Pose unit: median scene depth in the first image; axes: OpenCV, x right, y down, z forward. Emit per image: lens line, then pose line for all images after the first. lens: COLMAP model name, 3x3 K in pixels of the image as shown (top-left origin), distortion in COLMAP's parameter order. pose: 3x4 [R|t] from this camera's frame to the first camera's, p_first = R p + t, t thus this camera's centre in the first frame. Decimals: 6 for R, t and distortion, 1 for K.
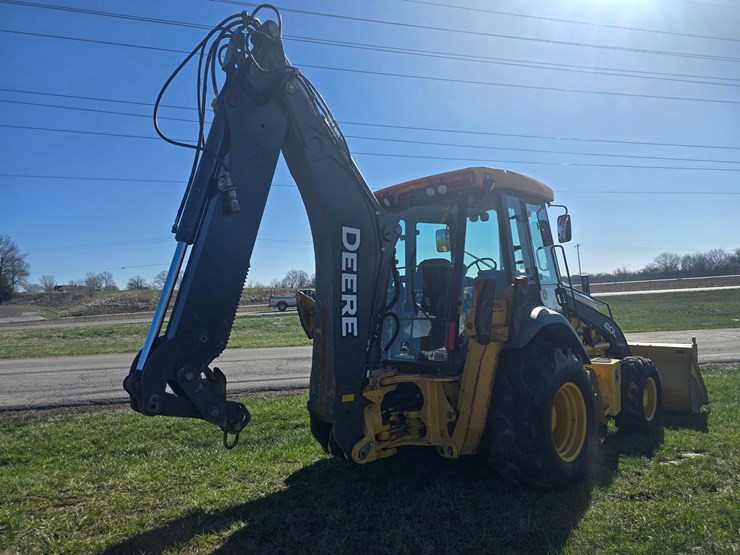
lens RADIAL K [[496.0, 0, 372.9], [0, 496.0, 280.6], [0, 0, 1]] dist [0.057979, -0.049223]
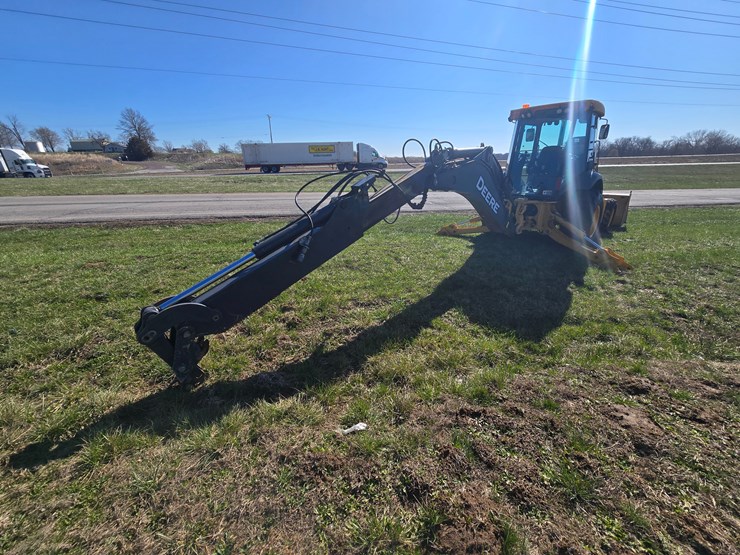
lens RADIAL K [[302.1, 0, 376.6], [0, 302.1, 278.2], [0, 0, 1]] dist [-0.004467, -0.000489]
pose [[0.999423, 0.030211, 0.015550, -0.703161], [-0.033871, 0.922171, 0.385297, 0.005295], [-0.002699, -0.385601, 0.922662, -0.461096]]
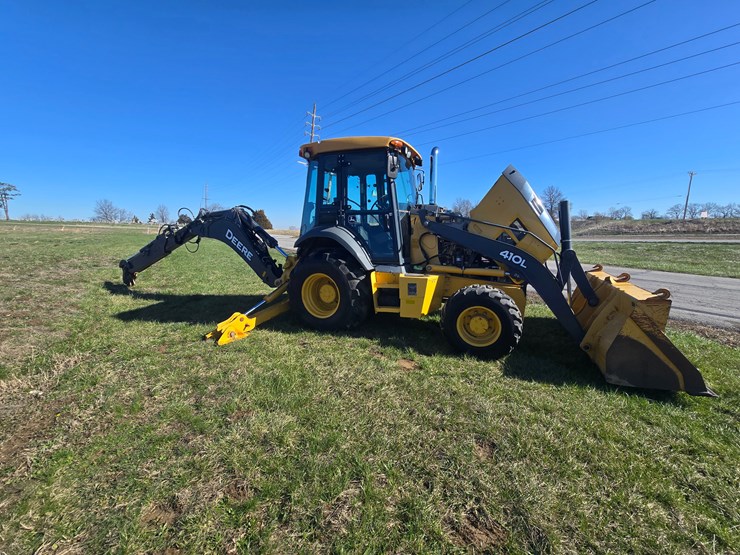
lens RADIAL K [[302.1, 0, 377.1], [0, 302.1, 280.0], [0, 0, 1]] dist [-0.004467, -0.000489]
pose [[0.378745, 0.186722, -0.906470, 1.441033], [0.013740, 0.978194, 0.207237, 0.020662], [0.925399, -0.090945, 0.367920, 0.852815]]
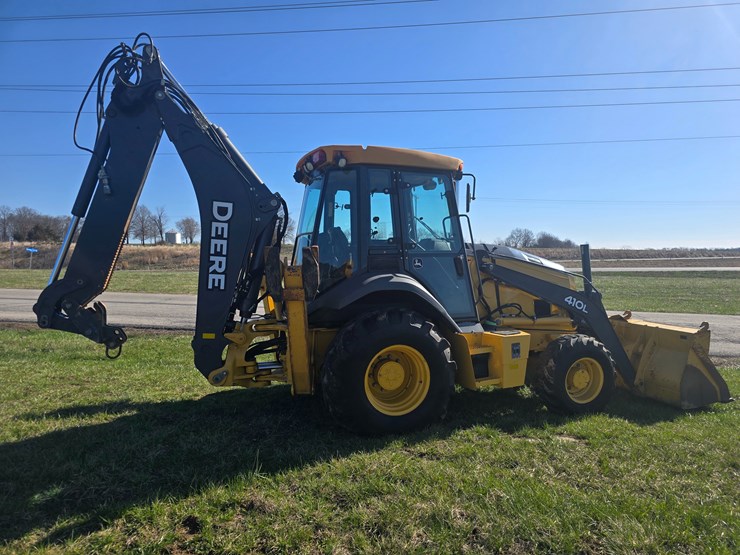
lens RADIAL K [[496.0, 0, 377.8], [0, 496.0, 280.3], [0, 0, 1]] dist [0.057979, -0.049223]
pose [[0.903174, 0.057960, -0.425344, 0.840074], [-0.022337, 0.995846, 0.088270, -0.030915], [0.428694, -0.070222, 0.900717, 0.028413]]
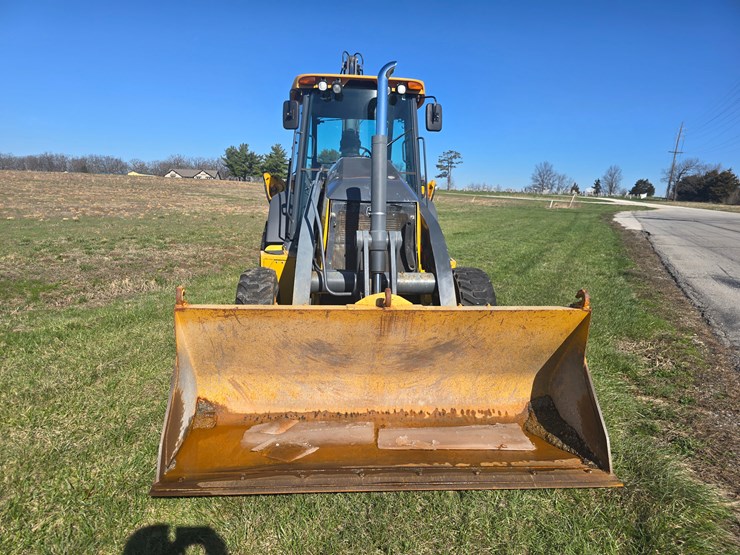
lens RADIAL K [[497.2, 0, 364.8], [0, 497.2, 288.6], [0, 0, 1]] dist [0.035774, -0.014296]
pose [[-0.637885, 0.156376, -0.754088, 1.422081], [0.021508, 0.982404, 0.185528, 0.073013], [0.769831, 0.102127, -0.630024, 2.304735]]
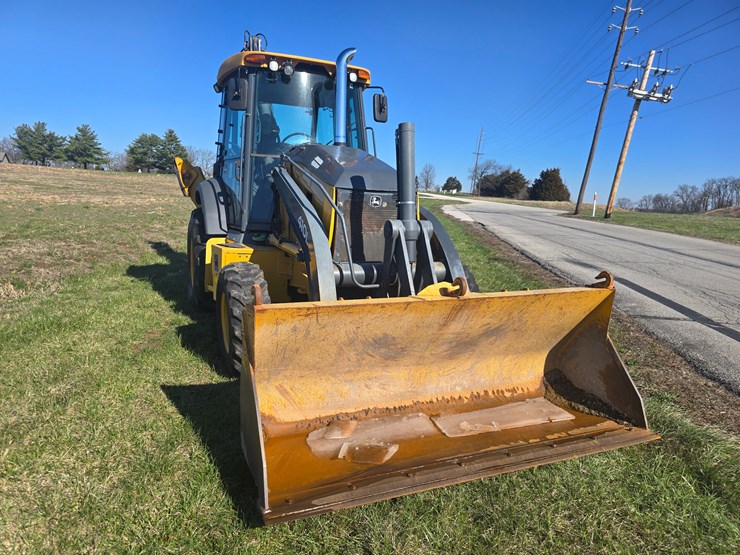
lens RADIAL K [[496.0, 0, 362.8], [0, 496.0, 288.0], [0, 0, 1]] dist [0.057979, -0.049223]
pose [[-0.355009, 0.191671, -0.915003, 1.563844], [0.003829, 0.979047, 0.203600, 0.074856], [0.934855, 0.068776, -0.348304, 2.014131]]
